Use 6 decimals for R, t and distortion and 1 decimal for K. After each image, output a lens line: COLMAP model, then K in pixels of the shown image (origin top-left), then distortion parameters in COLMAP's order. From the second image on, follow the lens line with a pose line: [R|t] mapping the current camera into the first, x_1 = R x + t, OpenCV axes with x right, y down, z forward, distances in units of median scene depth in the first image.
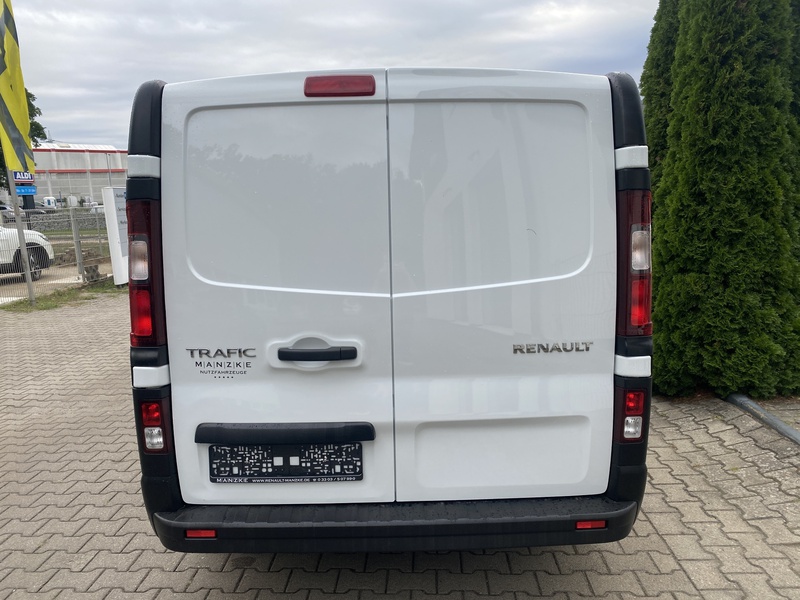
lens RADIAL K [[610.4, 0, 394.2], [0, 610.4, 302.0], [0, 0, 1]] dist [0.029945, -0.031345]
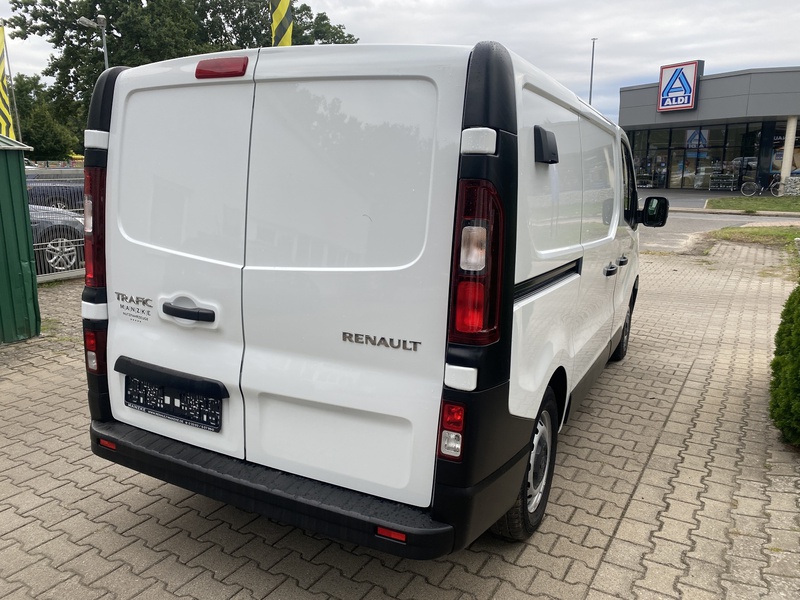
lens RADIAL K [[610.4, 0, 402.9], [0, 610.4, 297.6], [0, 0, 1]] dist [0.029945, -0.031345]
pose [[0.885590, 0.132169, -0.445266, 0.699553], [-0.114678, 0.991199, 0.066136, -0.058608], [0.450088, -0.007507, 0.892953, 0.172686]]
